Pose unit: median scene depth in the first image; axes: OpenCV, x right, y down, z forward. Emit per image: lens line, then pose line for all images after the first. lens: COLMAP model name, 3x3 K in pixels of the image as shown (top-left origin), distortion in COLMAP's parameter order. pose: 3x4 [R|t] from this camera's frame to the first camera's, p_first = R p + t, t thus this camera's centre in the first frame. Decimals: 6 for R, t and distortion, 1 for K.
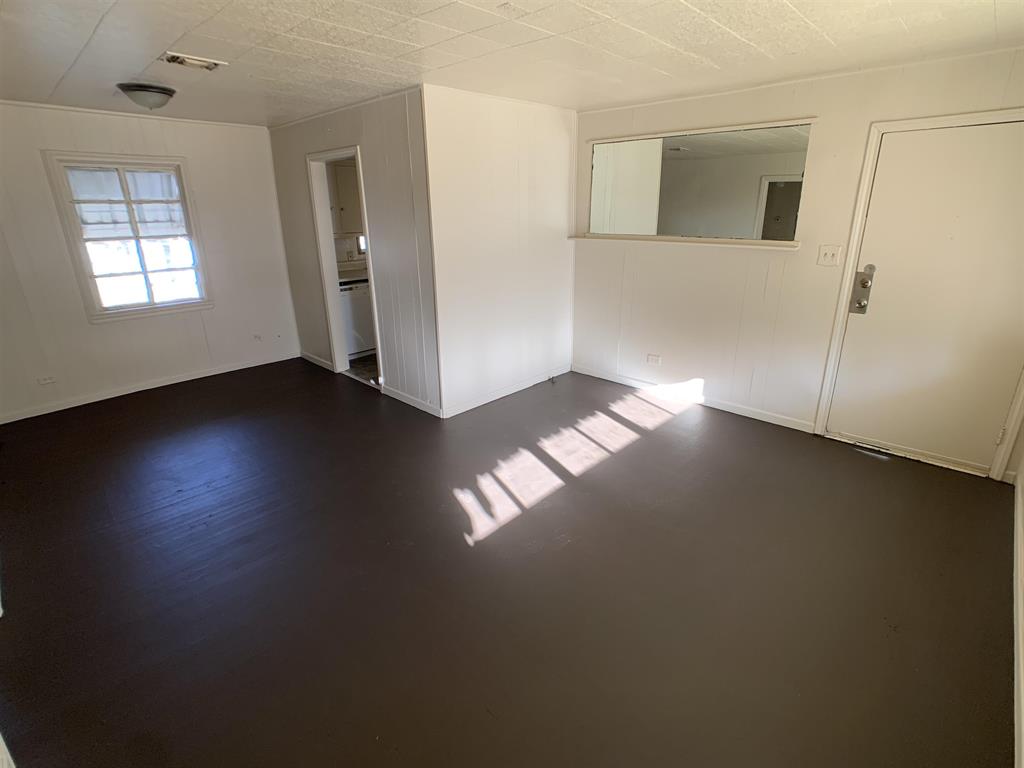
lens RADIAL K [[517.4, 0, 512.4], [0, 517.4, 374.0], [0, 0, 1]] dist [-0.002387, -0.000405]
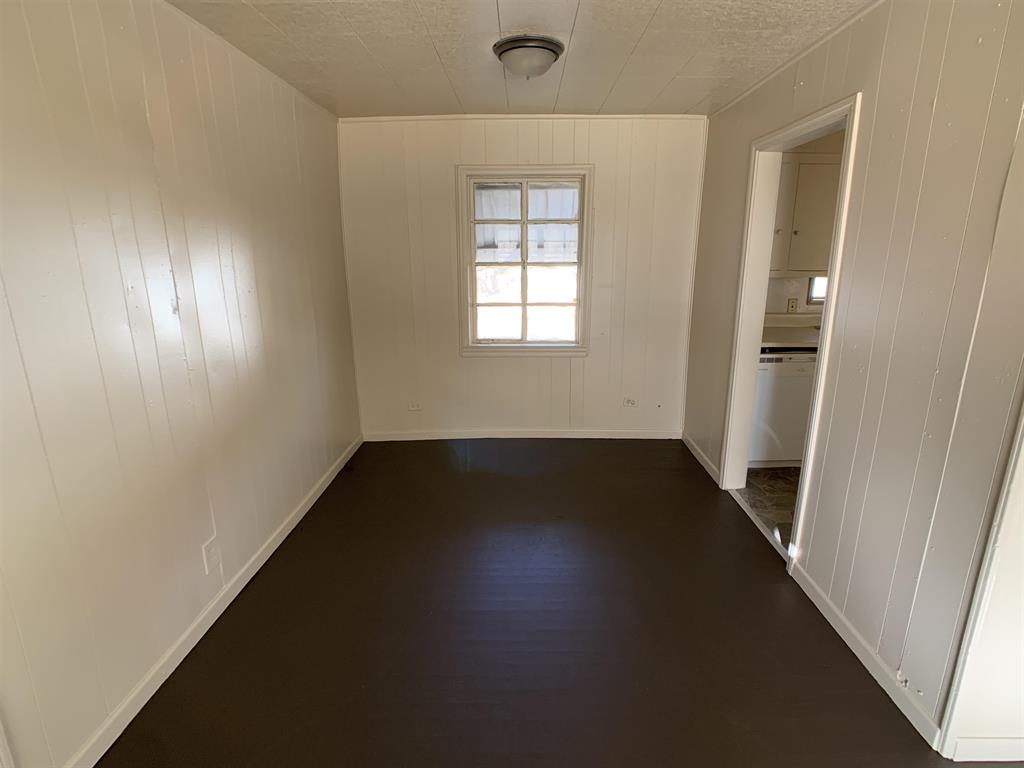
lens RADIAL K [[517.4, 0, 512.4], [0, 517.4, 374.0], [0, 0, 1]] dist [-0.002387, -0.000405]
pose [[0.696779, 0.184946, -0.693032, -0.119044], [-0.230139, 0.972749, 0.028210, -0.105488], [0.679363, 0.139838, 0.720355, 0.393670]]
